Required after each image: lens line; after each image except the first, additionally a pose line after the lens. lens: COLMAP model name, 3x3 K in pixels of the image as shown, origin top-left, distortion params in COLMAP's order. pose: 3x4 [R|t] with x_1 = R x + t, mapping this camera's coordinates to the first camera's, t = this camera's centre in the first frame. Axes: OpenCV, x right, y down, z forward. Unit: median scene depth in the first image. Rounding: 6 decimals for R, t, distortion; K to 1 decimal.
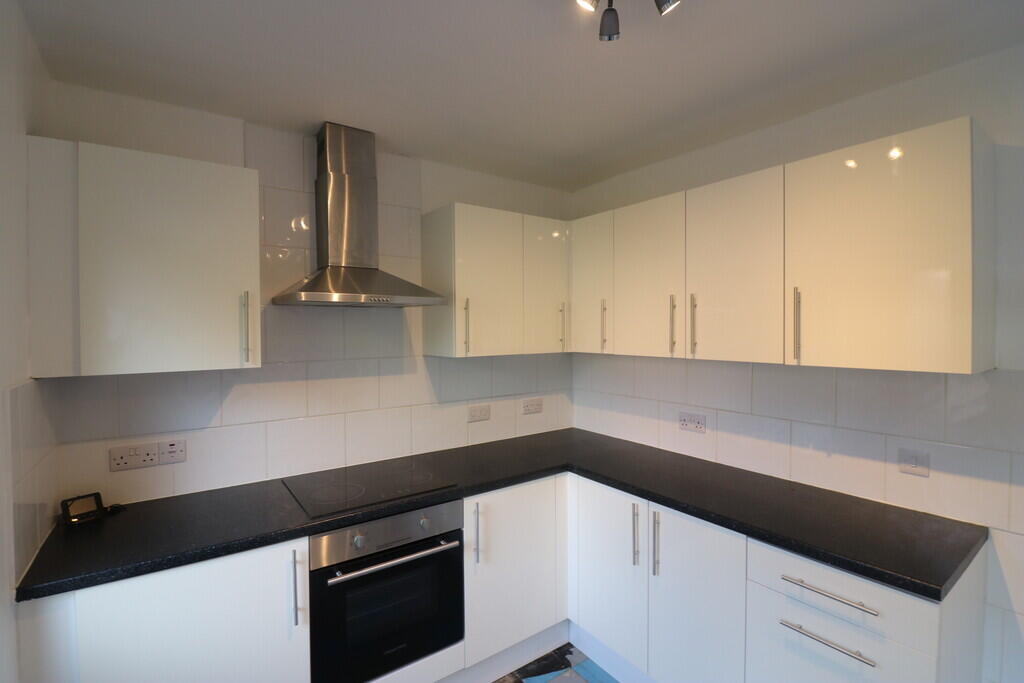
lens RADIAL K [[472.9, 0, 511.4], [0, 472.9, 339.0], [0, 0, 1]] dist [-0.014415, -0.000831]
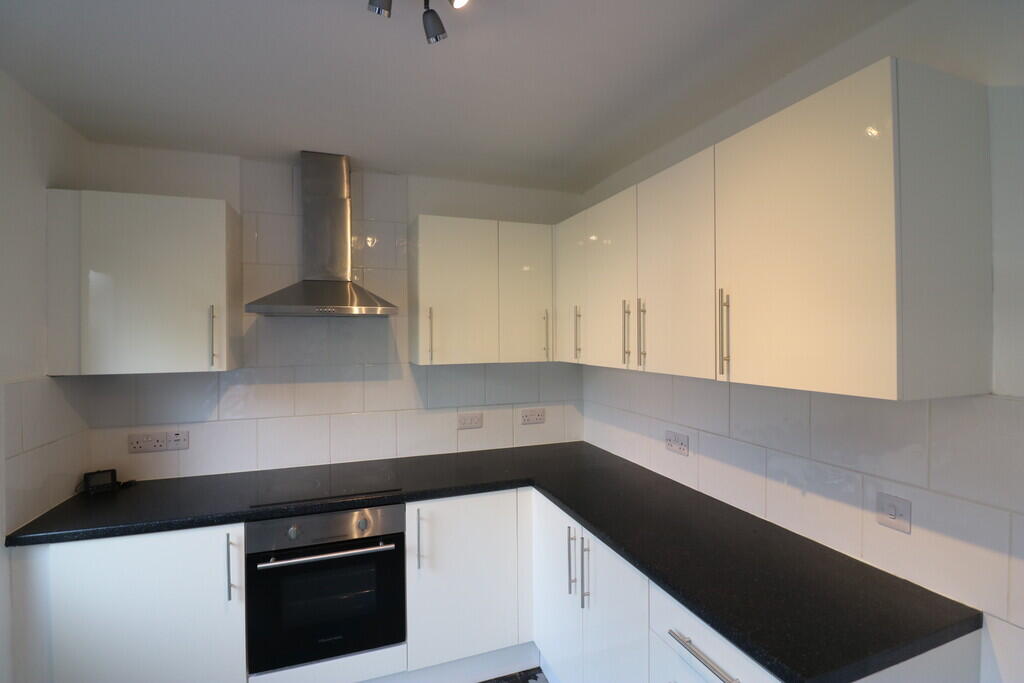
lens RADIAL K [[472.9, 0, 511.2], [0, 472.9, 338.8], [0, 0, 1]] dist [-0.014415, -0.000831]
pose [[0.961990, 0.001721, -0.273080, 0.404214], [-0.005751, 0.999886, -0.013958, -0.005593], [0.273025, 0.014998, 0.961890, 0.075518]]
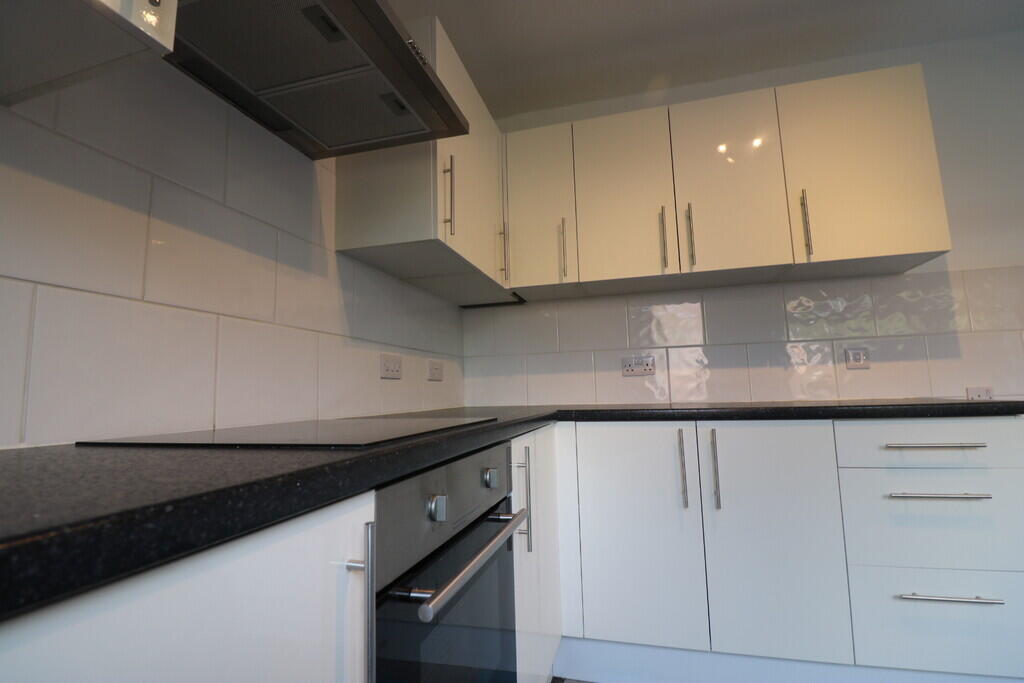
lens RADIAL K [[472.9, 0, 512.3], [0, 472.9, 341.8], [0, 0, 1]] dist [-0.014415, -0.000831]
pose [[0.782245, 0.052570, 0.620748, -0.482660], [0.037393, 0.990674, -0.131020, 0.298765], [-0.621847, 0.125702, 0.772985, 0.536598]]
